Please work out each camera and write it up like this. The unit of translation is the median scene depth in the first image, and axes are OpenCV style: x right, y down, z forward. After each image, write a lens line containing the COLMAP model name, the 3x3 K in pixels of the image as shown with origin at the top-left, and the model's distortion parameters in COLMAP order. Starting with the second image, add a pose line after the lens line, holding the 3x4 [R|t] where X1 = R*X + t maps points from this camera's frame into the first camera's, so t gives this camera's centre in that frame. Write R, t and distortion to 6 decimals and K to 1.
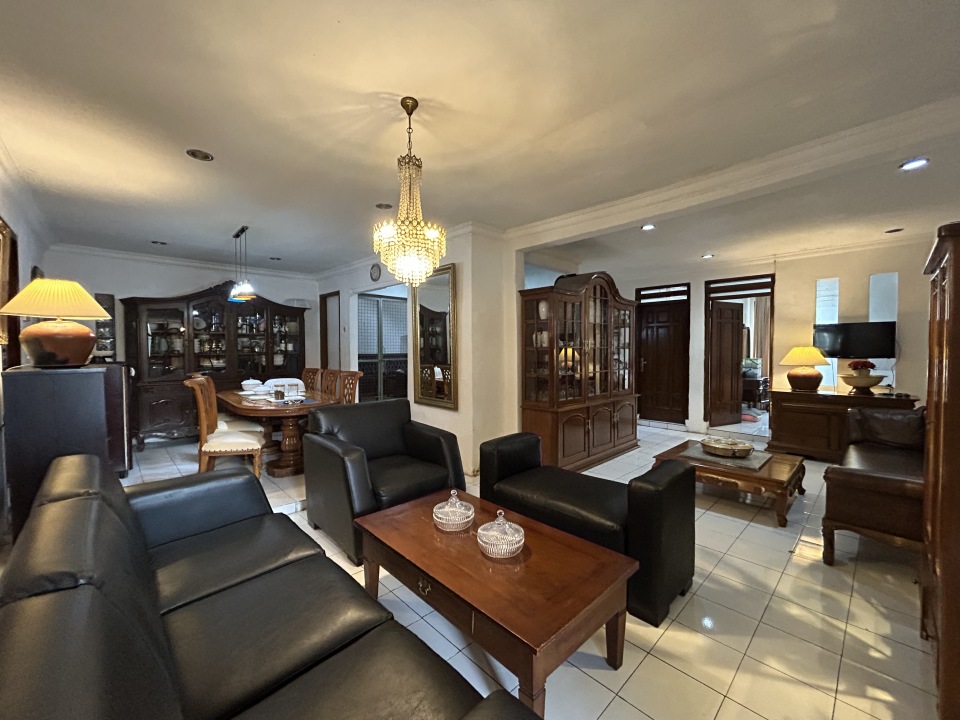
lens RADIAL K [[388.8, 0, 477.6], [0, 388.8, 358.4], [0, 0, 1]] dist [0.002785, -0.000389]
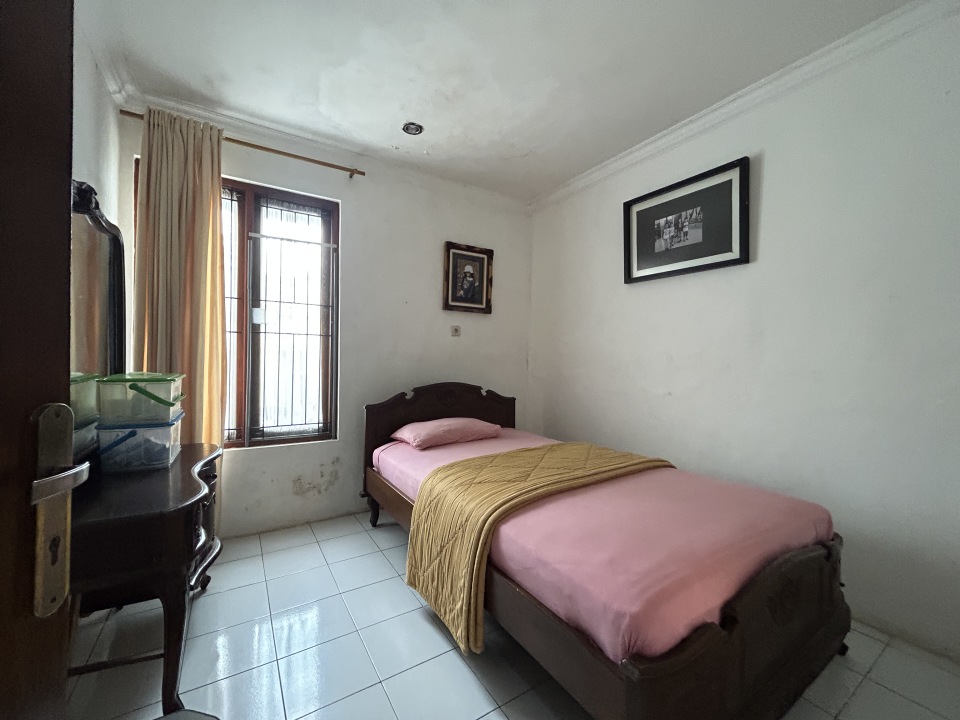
lens RADIAL K [[388.8, 0, 481.7], [0, 388.8, 359.6], [0, 0, 1]] dist [0.002785, -0.000389]
pose [[0.177578, 0.009836, 0.984058, 0.537780], [0.026824, 0.999530, -0.014832, -0.000081], [-0.983741, 0.029030, 0.177230, 0.787742]]
